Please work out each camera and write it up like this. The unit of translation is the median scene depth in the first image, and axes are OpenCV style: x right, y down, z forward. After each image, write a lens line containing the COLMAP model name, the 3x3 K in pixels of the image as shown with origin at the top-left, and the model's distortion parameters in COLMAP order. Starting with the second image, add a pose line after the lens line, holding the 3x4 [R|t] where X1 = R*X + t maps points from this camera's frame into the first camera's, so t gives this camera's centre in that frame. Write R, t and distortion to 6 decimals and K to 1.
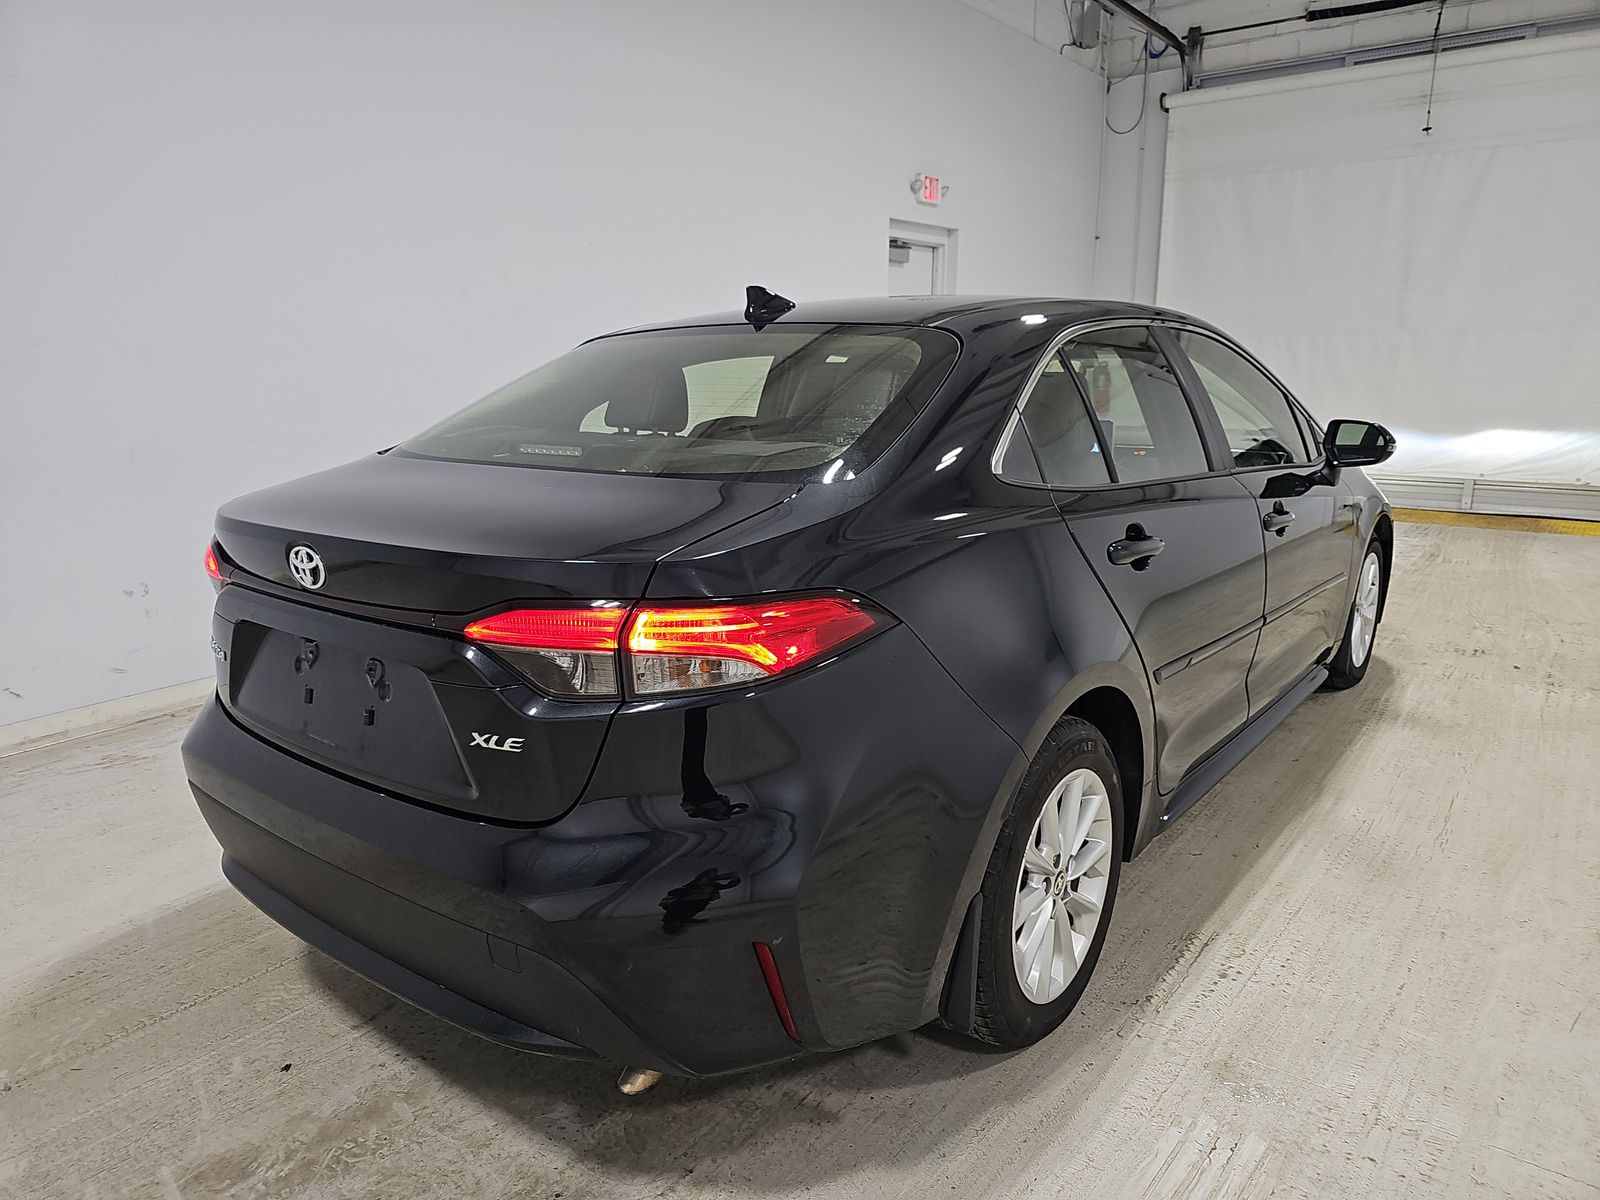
lens RADIAL K [[1082.7, 0, 796.0], [0, 1082.7, 604.3], [0, 0, 1]] dist [0.004885, -0.019409]
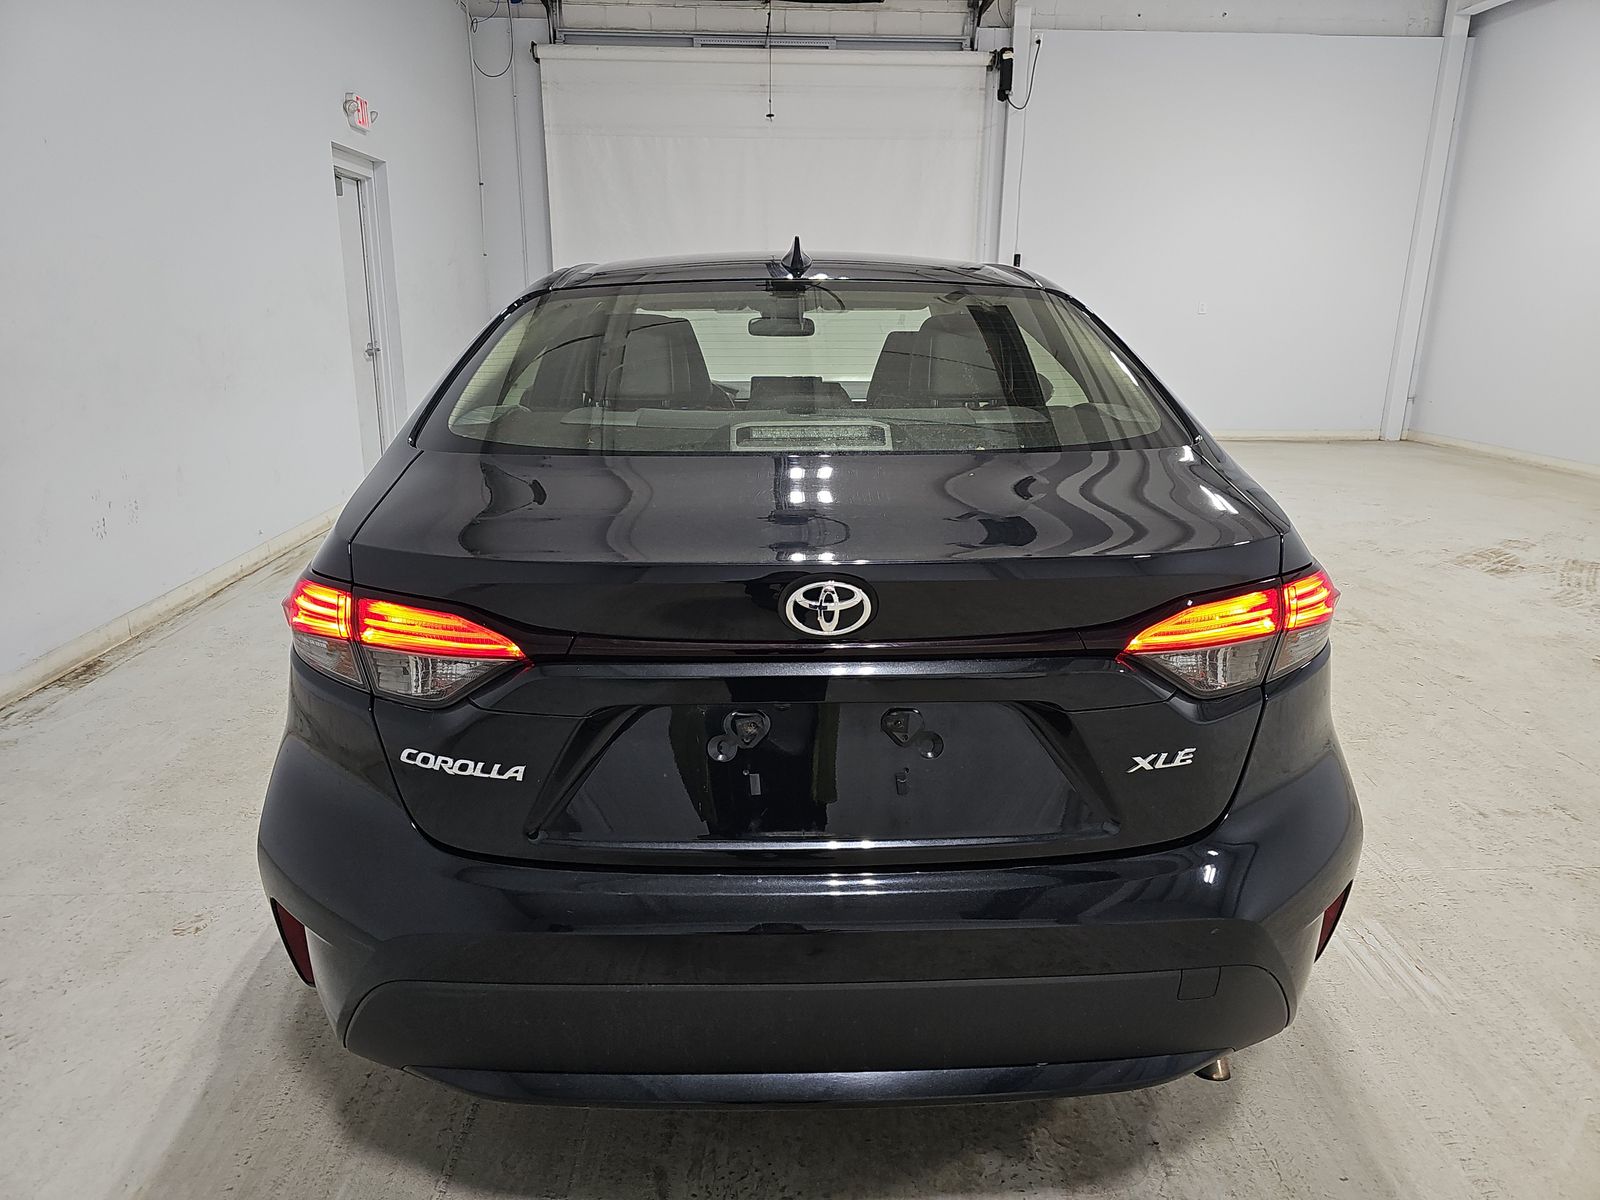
lens RADIAL K [[1082.7, 0, 799.2], [0, 1082.7, 597.0], [0, 0, 1]] dist [0.004885, -0.019409]
pose [[0.752697, -0.150813, 0.640861, -0.217245], [0.125875, 0.988418, 0.084763, -0.024727], [-0.646222, 0.016868, 0.762963, 0.104278]]
